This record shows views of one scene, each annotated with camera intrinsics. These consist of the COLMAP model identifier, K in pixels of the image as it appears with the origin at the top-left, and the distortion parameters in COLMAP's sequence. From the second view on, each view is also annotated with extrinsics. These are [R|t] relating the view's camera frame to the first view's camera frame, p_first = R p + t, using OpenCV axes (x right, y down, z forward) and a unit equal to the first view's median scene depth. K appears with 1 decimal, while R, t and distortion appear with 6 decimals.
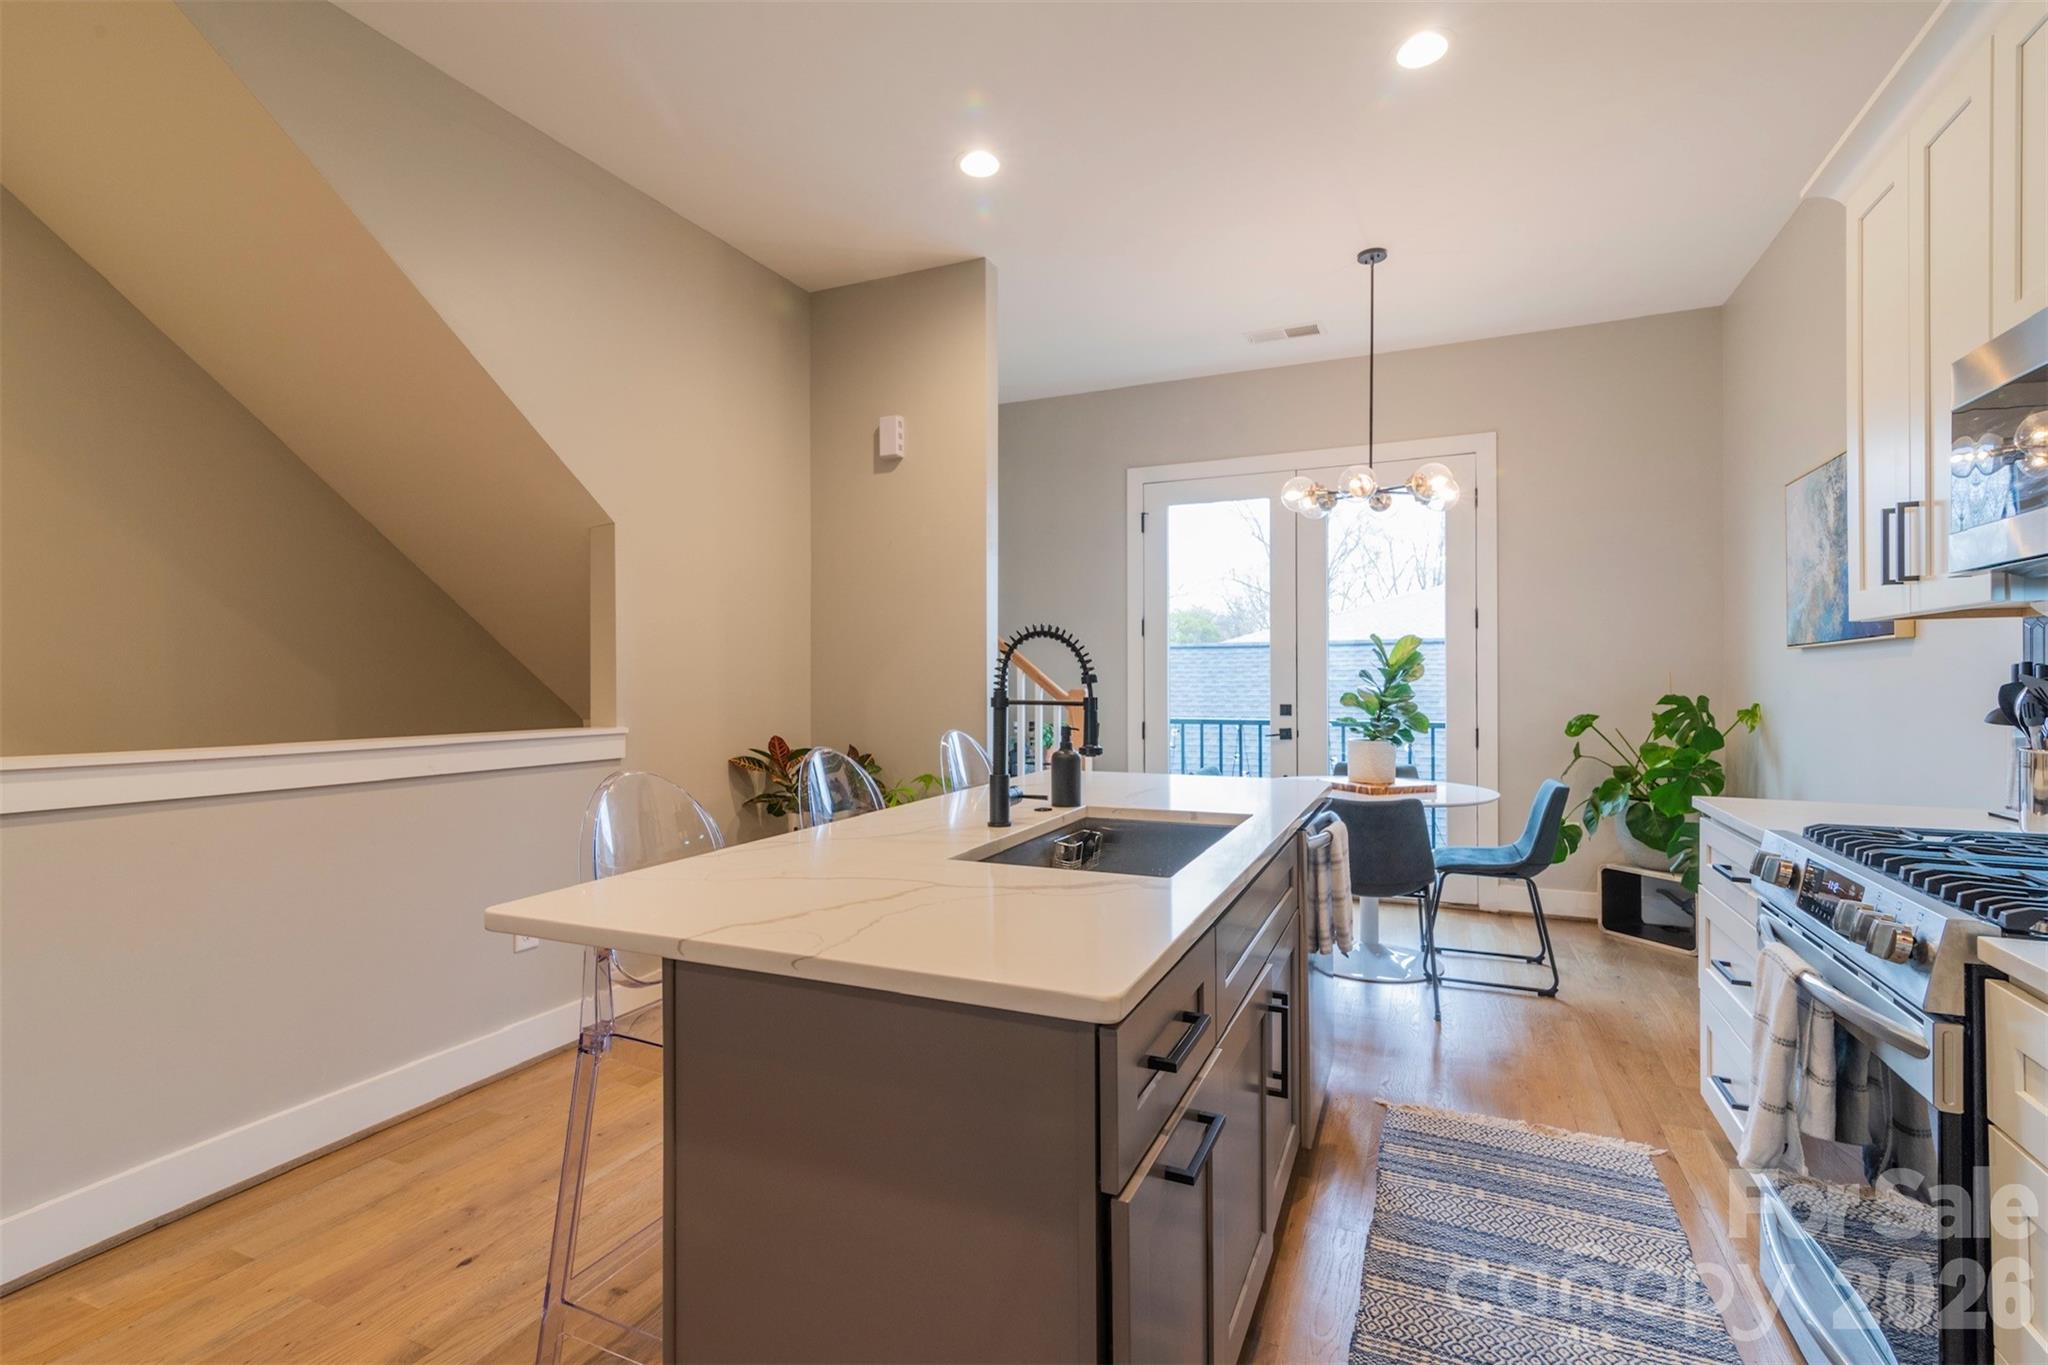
lens RADIAL K [[924.7, 0, 1035.2], [0, 924.7, 682.2], [0, 0, 1]] dist [0.001679, 0.000077]
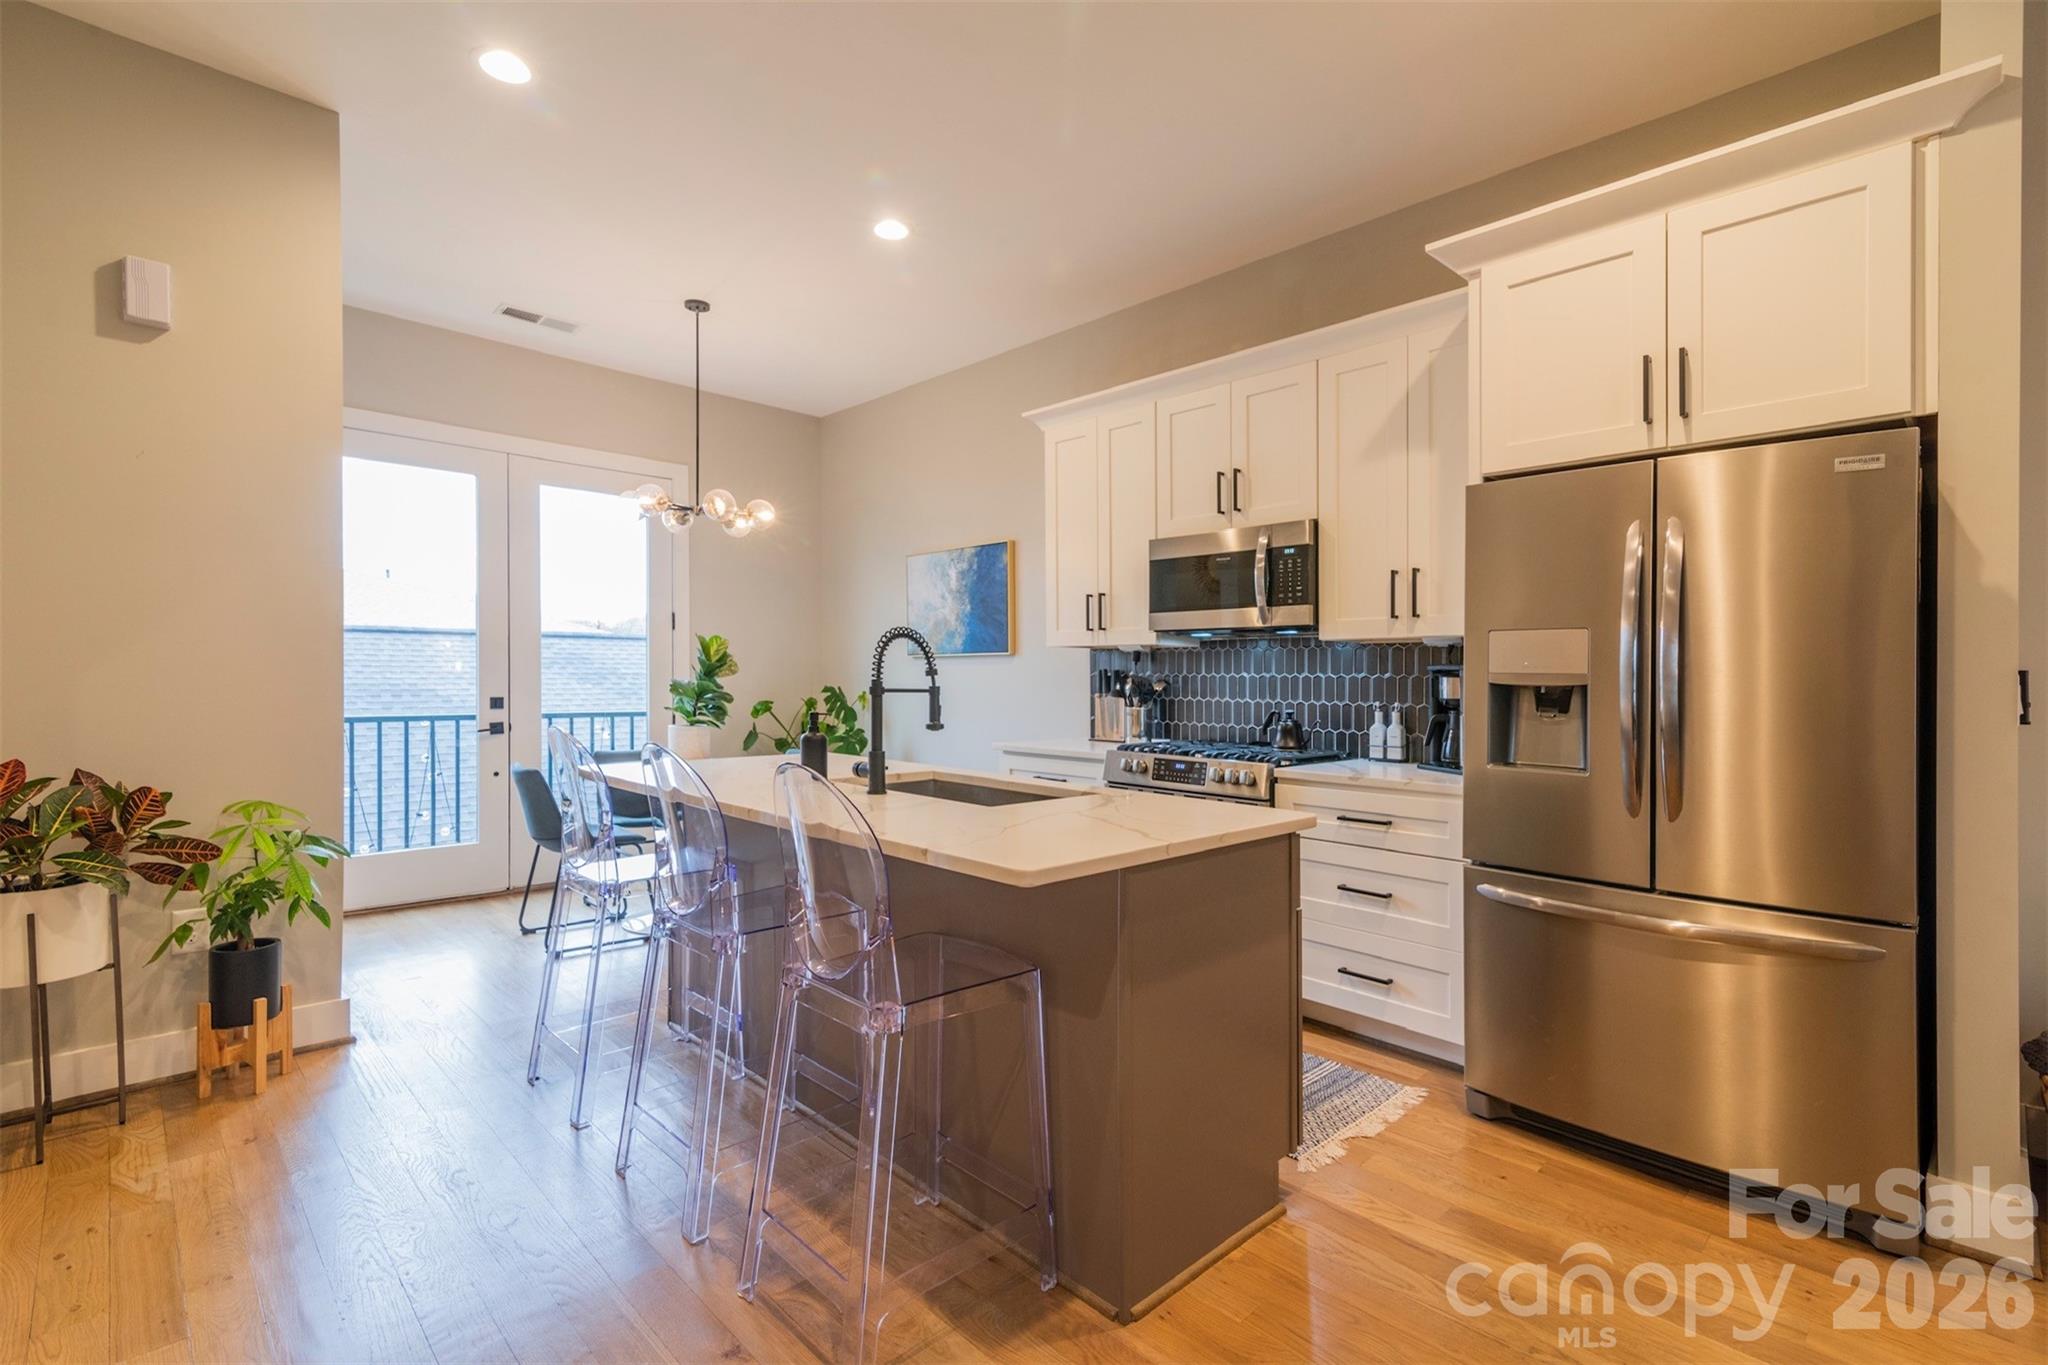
lens RADIAL K [[905.9, 0, 1024.0], [0, 905.9, 682.5], [0, 0, 1]] dist [0.002486, 0.000079]
pose [[0.368078, -0.000378, 0.929795, -0.531883], [-0.006301, 0.999976, 0.002900, 0.003358], [-0.929773, -0.006926, 0.368067, 0.198393]]
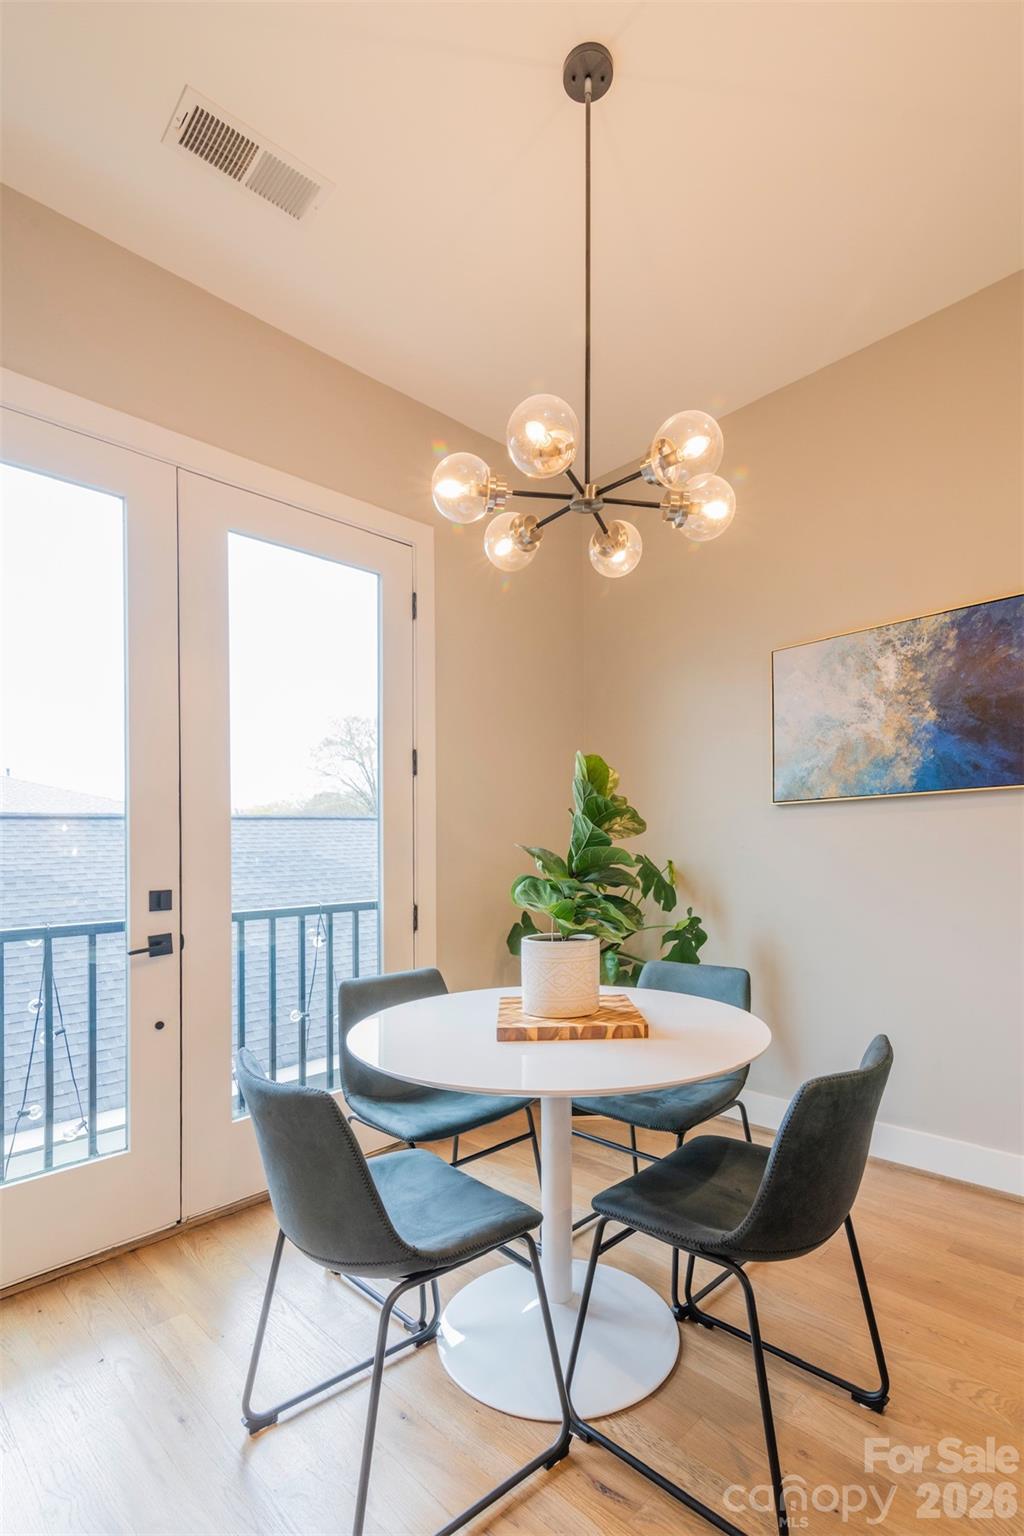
lens RADIAL K [[722.5, 0, 515.5], [0, 722.5, 818.6], [0, 0, 1]] dist [0.007951, 0.000103]
pose [[0.374187, 0.031813, 0.926807, -0.063867], [0.025990, 0.998659, -0.044773, 0.008164], [-0.926989, 0.040841, 0.372859, 0.858343]]
